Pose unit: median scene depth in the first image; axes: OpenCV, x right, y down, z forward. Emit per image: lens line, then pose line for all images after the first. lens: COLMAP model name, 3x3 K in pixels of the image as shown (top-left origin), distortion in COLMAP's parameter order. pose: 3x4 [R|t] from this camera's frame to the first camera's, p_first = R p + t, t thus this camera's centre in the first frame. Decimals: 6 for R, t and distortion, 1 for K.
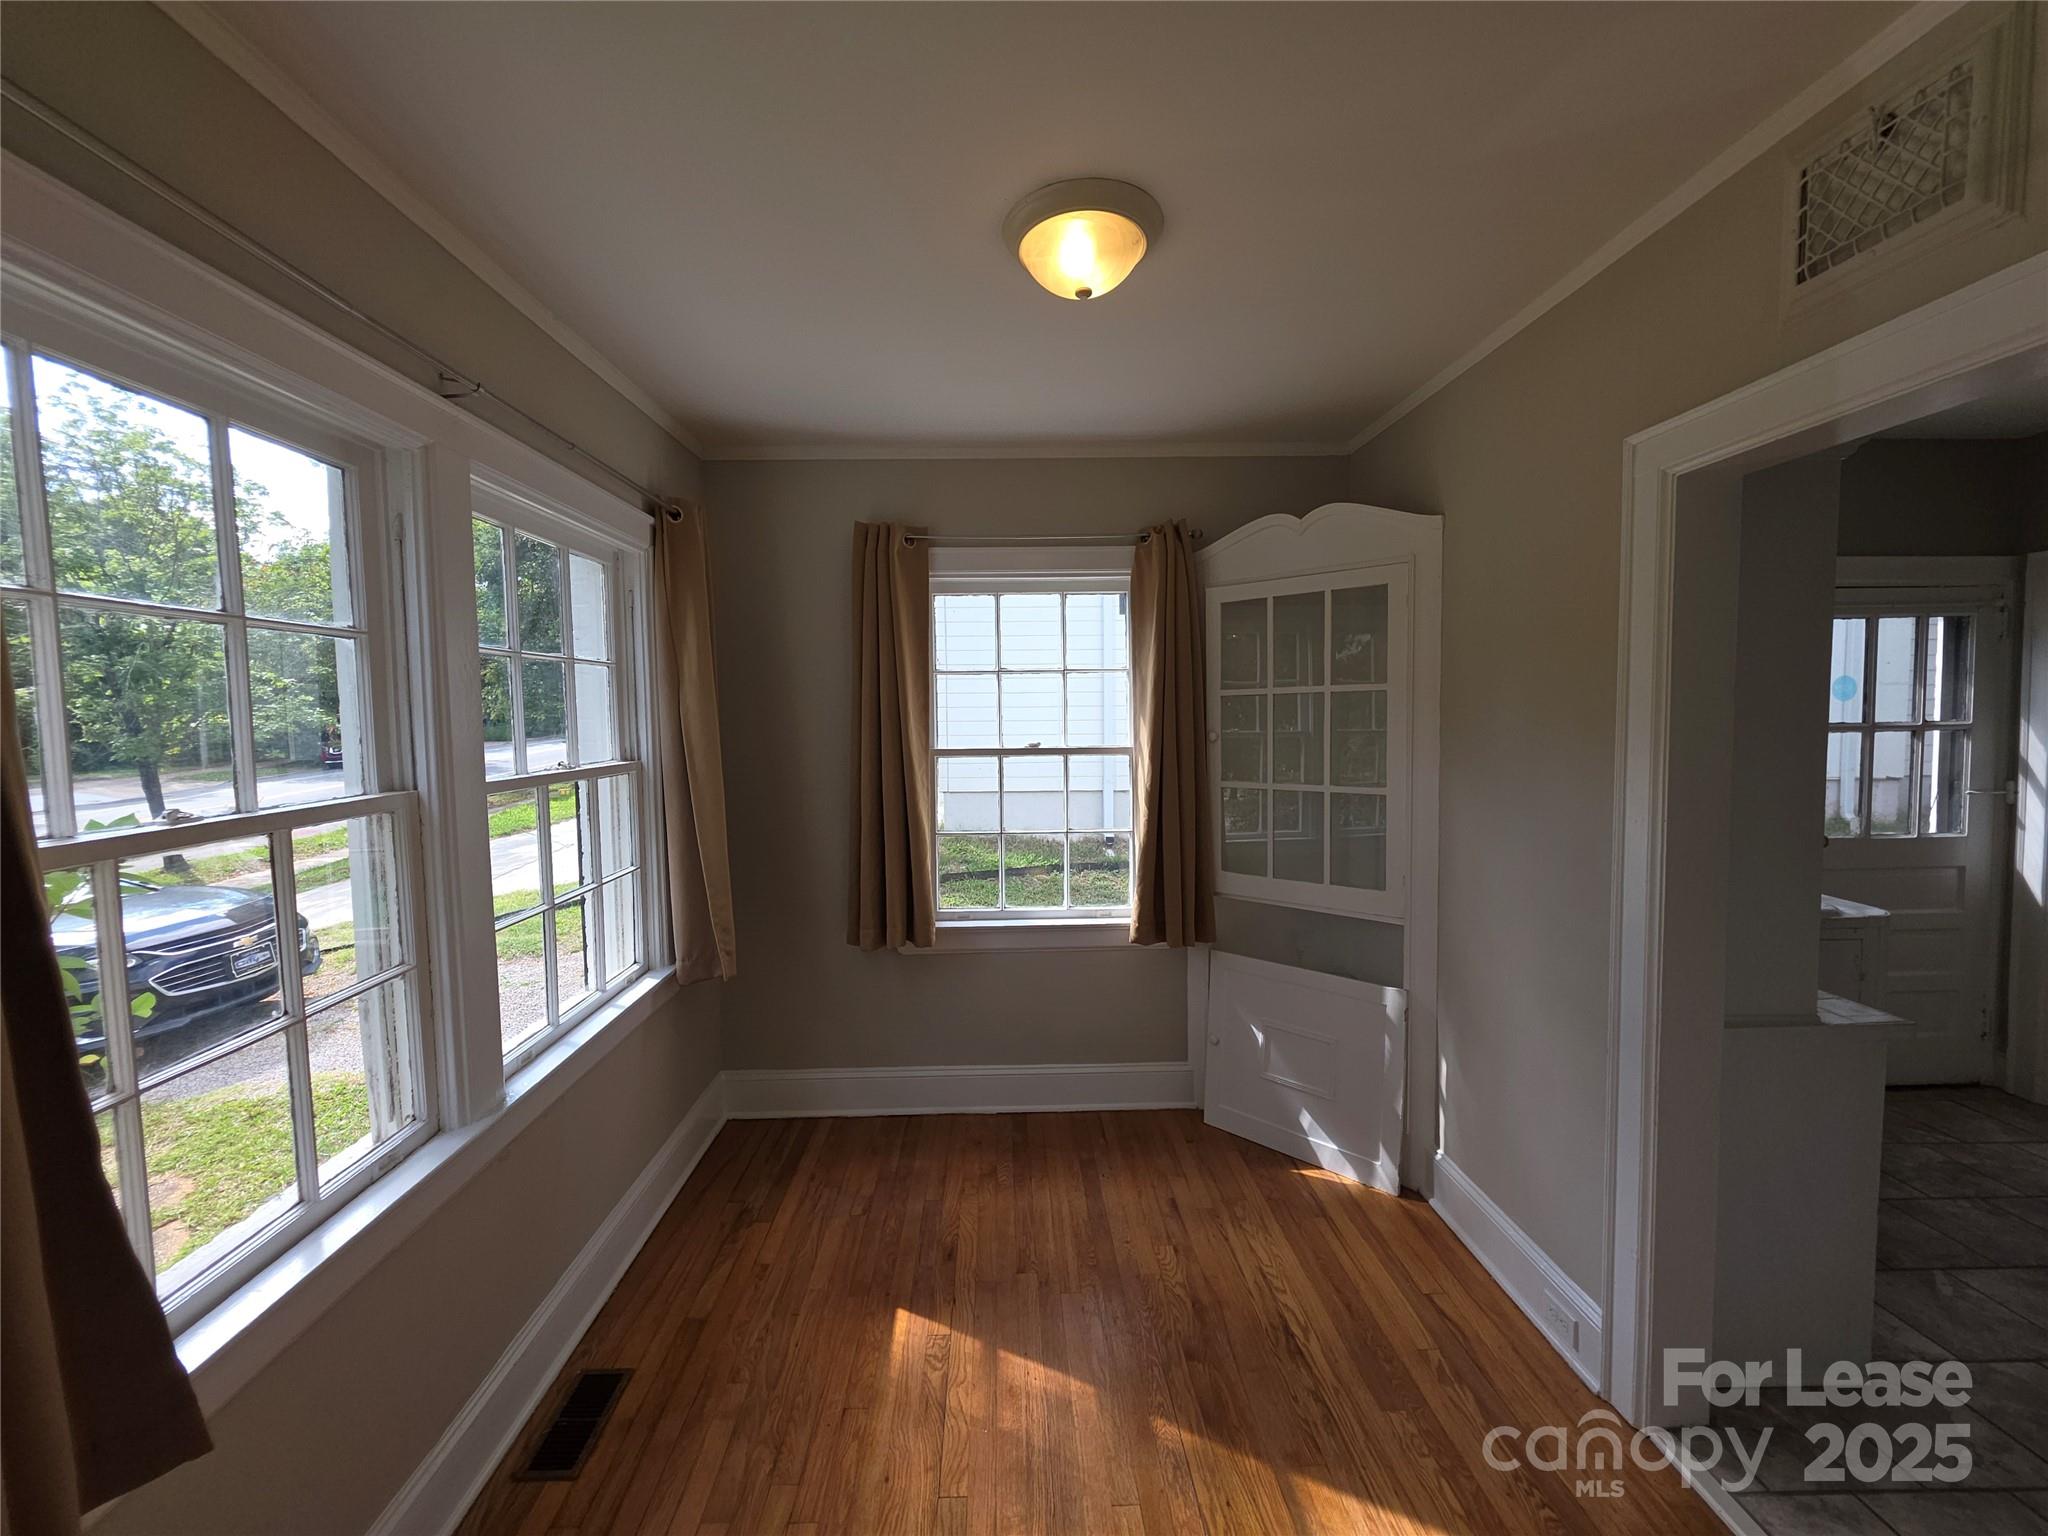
lens RADIAL K [[819.1, 0, 1018.8], [0, 819.1, 769.6], [0, 0, 1]] dist [0.004084, -0.000293]
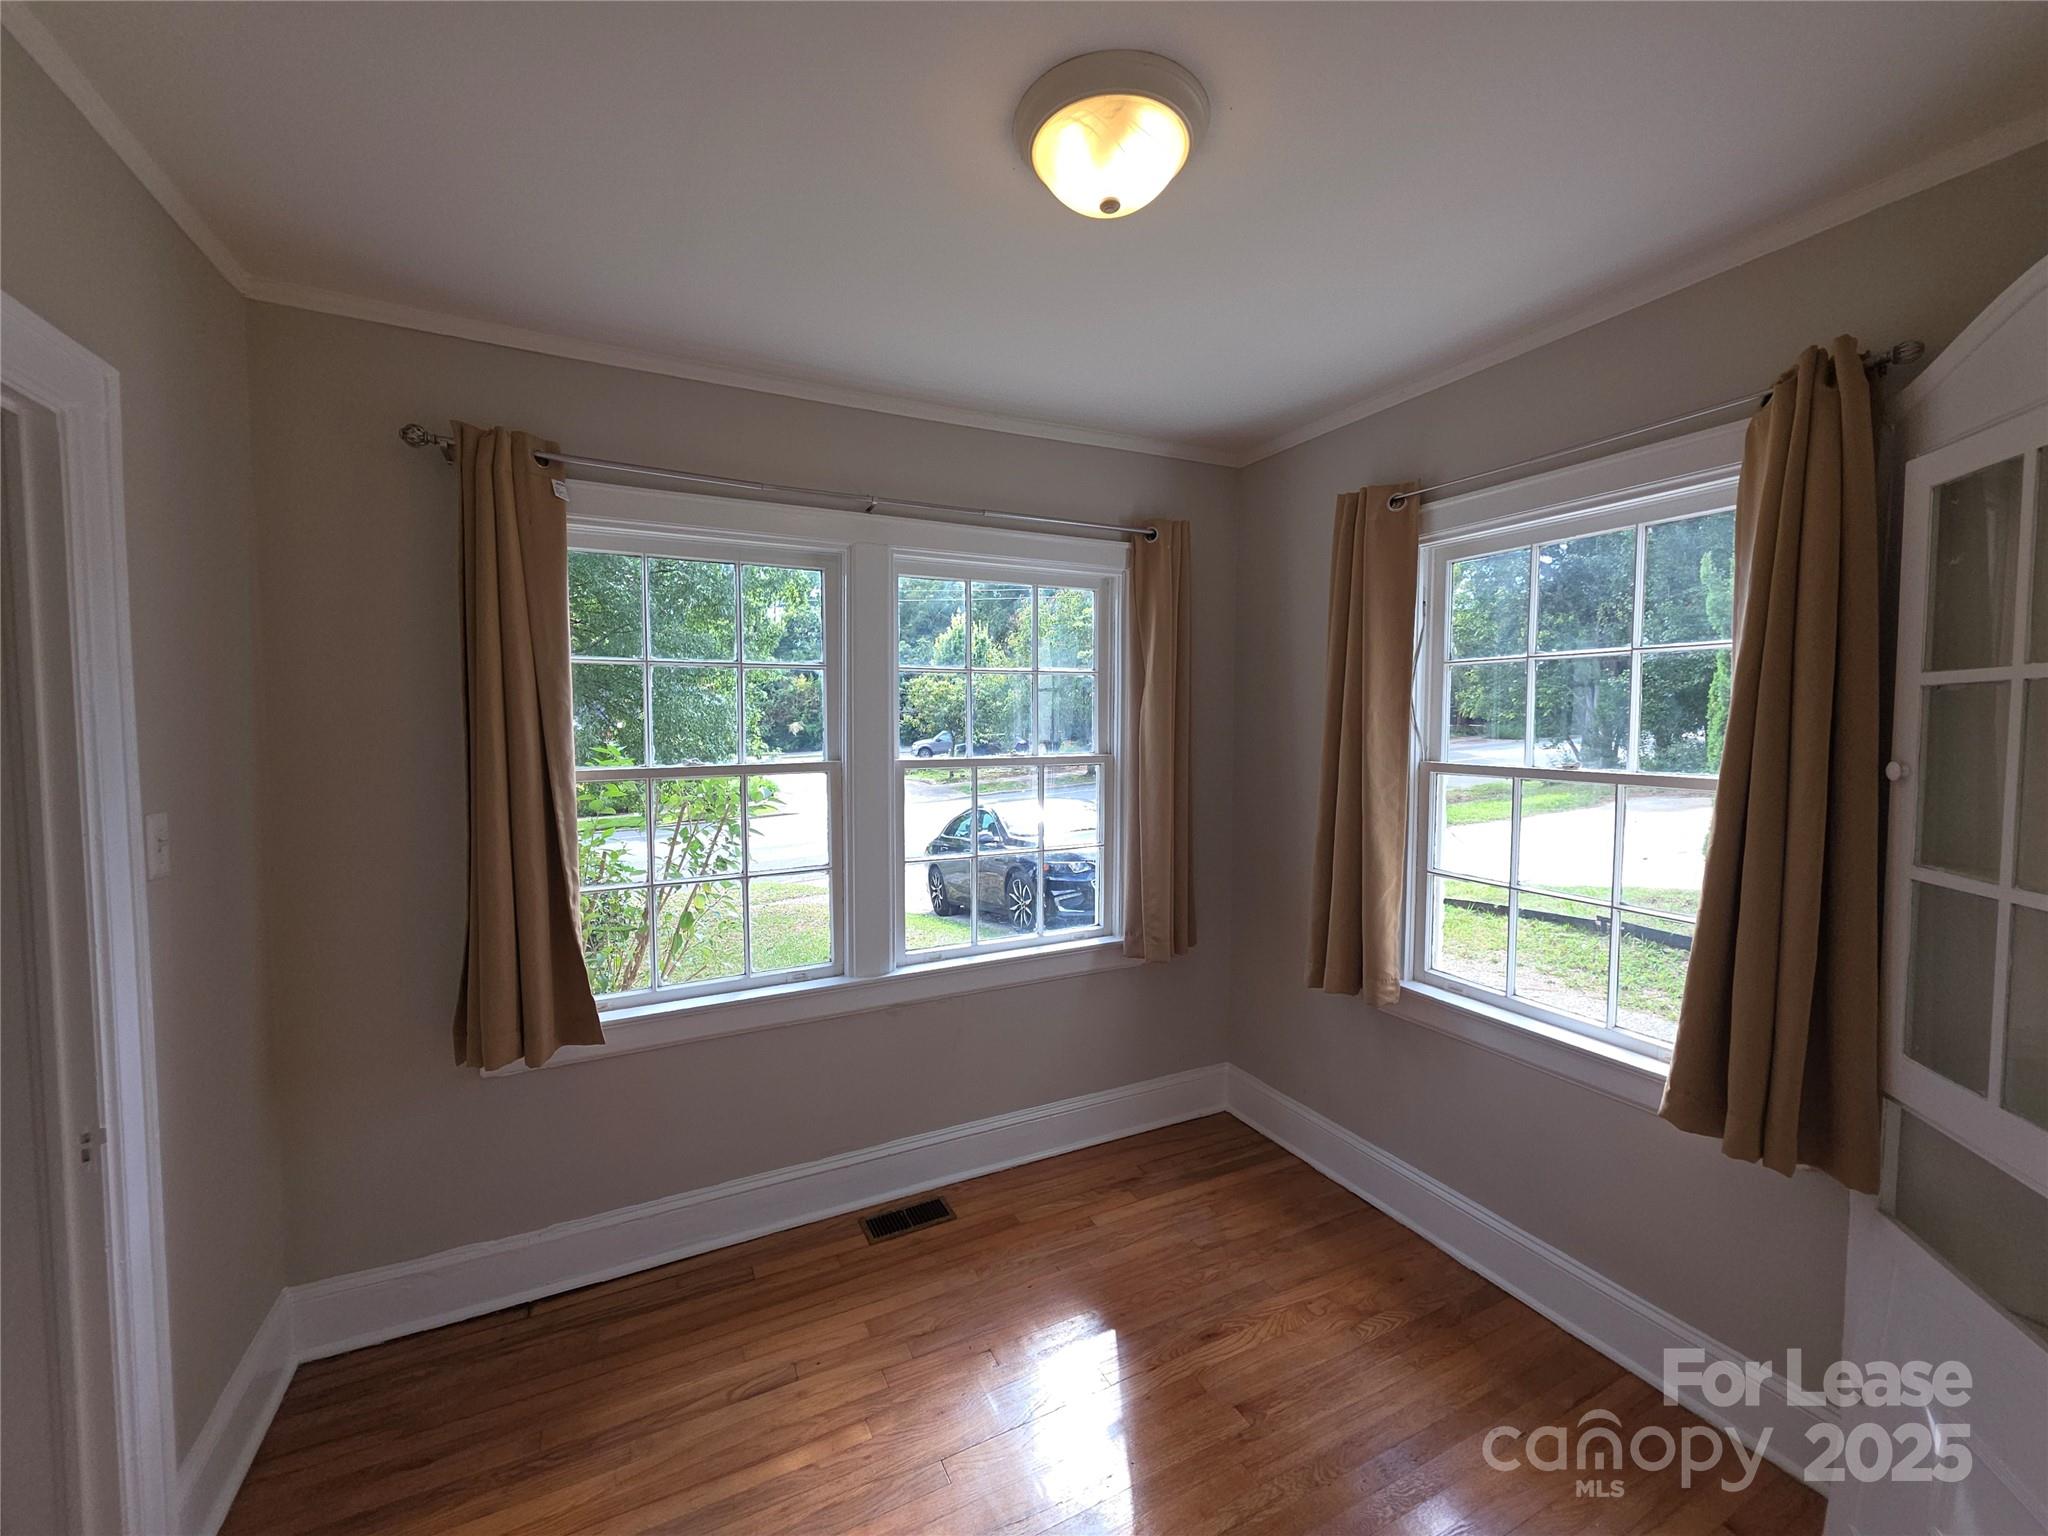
lens RADIAL K [[819.1, 0, 1027.7], [0, 819.1, 767.3], [0, 0, 1]] dist [0.004084, -0.000293]
pose [[0.420164, 0.065897, -0.905052, 0.519349], [-0.069025, 0.996791, 0.040532, -0.029856], [0.904819, 0.045441, 0.423364, 0.379491]]
